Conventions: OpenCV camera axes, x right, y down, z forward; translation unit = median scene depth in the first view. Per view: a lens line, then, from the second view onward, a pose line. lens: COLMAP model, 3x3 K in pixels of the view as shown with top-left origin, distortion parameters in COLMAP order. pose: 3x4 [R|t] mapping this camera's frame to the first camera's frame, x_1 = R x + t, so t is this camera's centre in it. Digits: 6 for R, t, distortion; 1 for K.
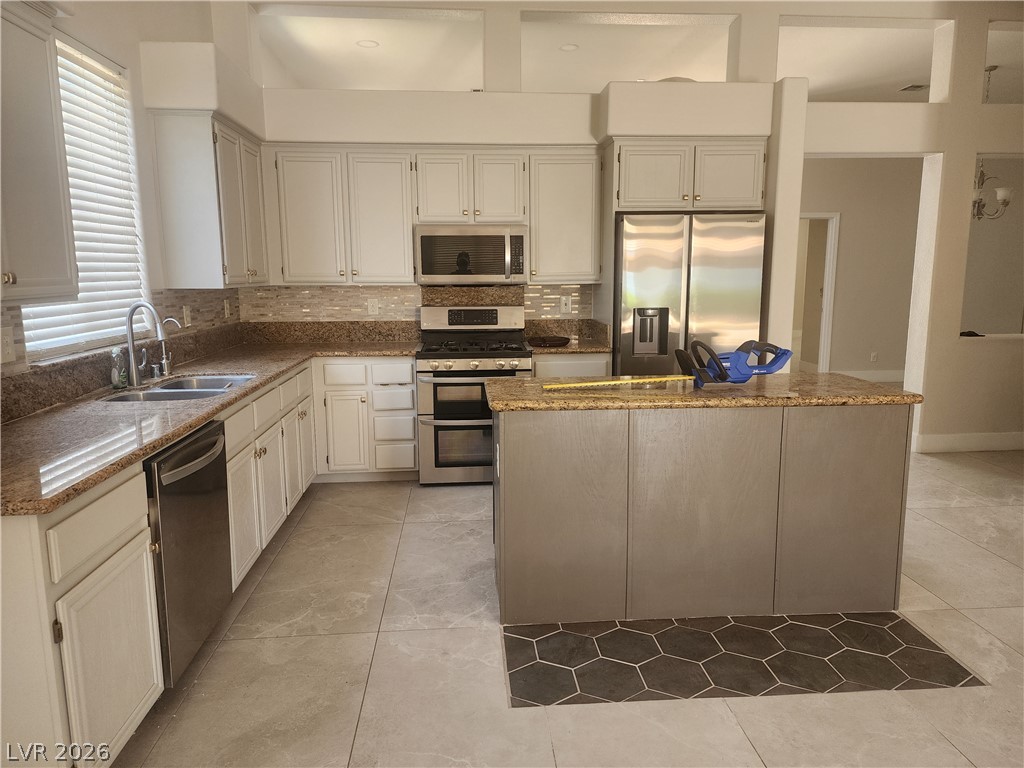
lens RADIAL K [[698.1, 0, 515.9], [0, 698.1, 386.4], [0, 0, 1]] dist [0.055150, -0.010283]
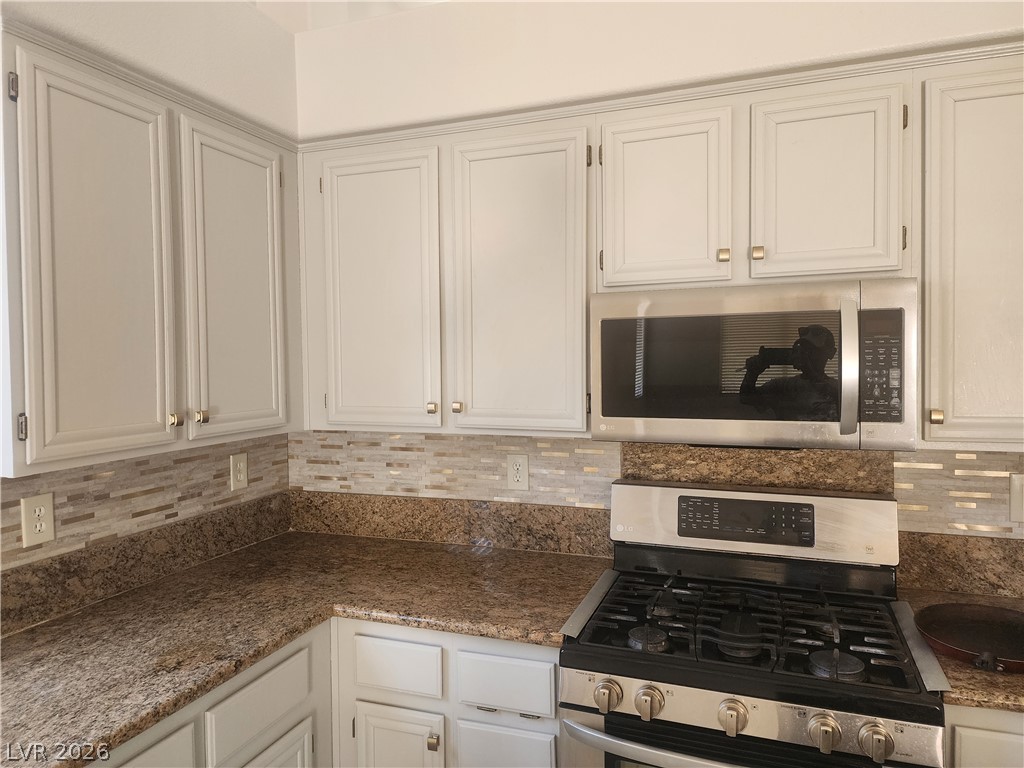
lens RADIAL K [[698.1, 0, 507.6], [0, 698.1, 383.9], [0, 0, 1]] dist [0.055150, -0.010283]
pose [[0.907089, 0.008358, -0.420856, -0.017261], [-0.058655, 0.992559, -0.106710, -0.129634], [0.416832, 0.121481, 0.900829, 0.607835]]
